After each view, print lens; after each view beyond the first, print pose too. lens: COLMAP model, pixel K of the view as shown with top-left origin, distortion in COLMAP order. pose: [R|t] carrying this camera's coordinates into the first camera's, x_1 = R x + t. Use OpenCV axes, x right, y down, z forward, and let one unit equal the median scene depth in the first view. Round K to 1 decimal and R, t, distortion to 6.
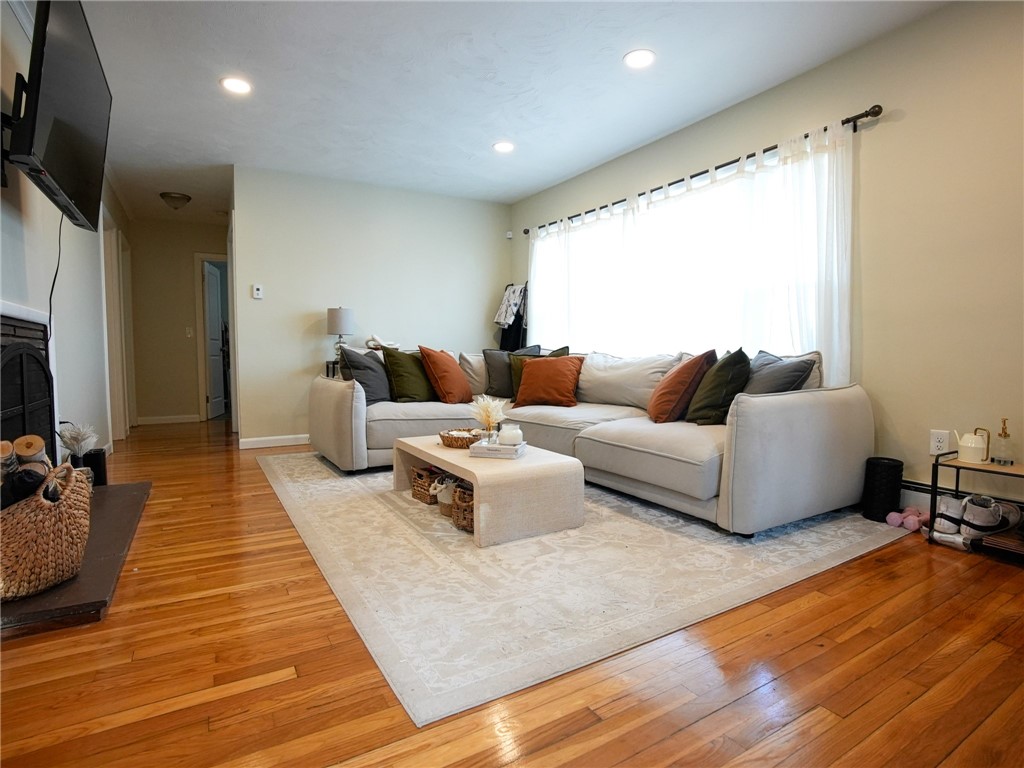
lens RADIAL K [[529.0, 0, 512.4], [0, 529.0, 384.3], [0, 0, 1]] dist [-0.044544, 0.008183]
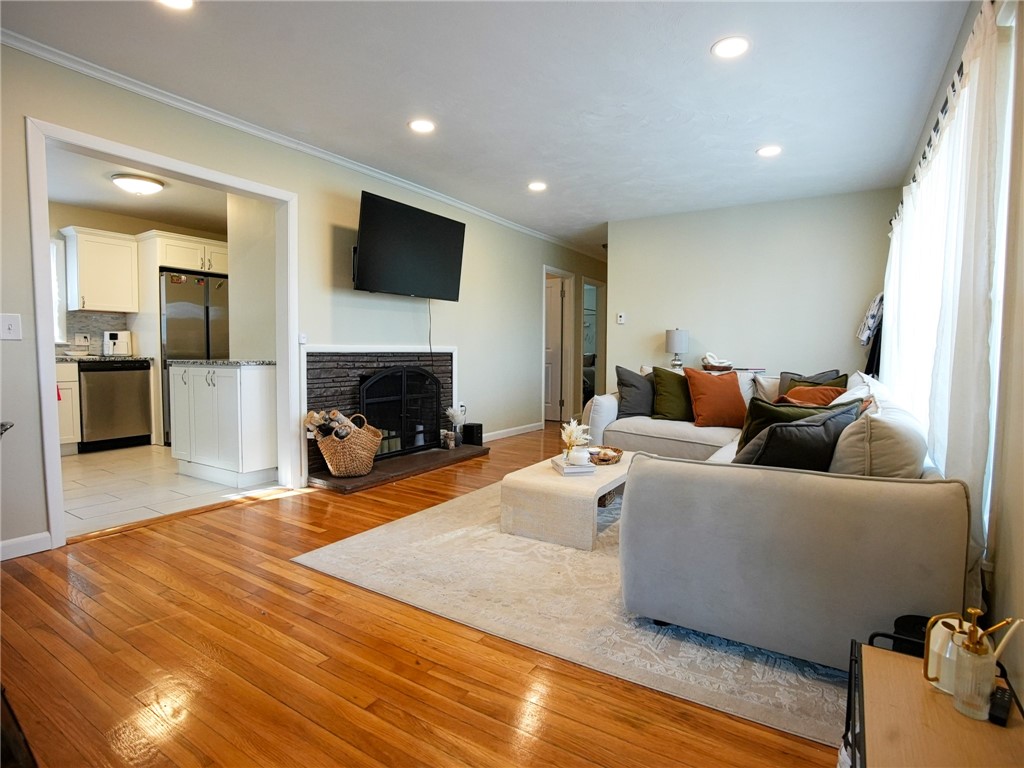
lens RADIAL K [[529.0, 0, 517.8], [0, 529.0, 385.7], [0, 0, 1]] dist [-0.044544, 0.008183]
pose [[0.457271, 0.062424, -0.887134, 1.058784], [-0.060058, 0.997424, 0.039228, -0.101696], [0.887297, 0.035342, 0.459842, 0.407706]]
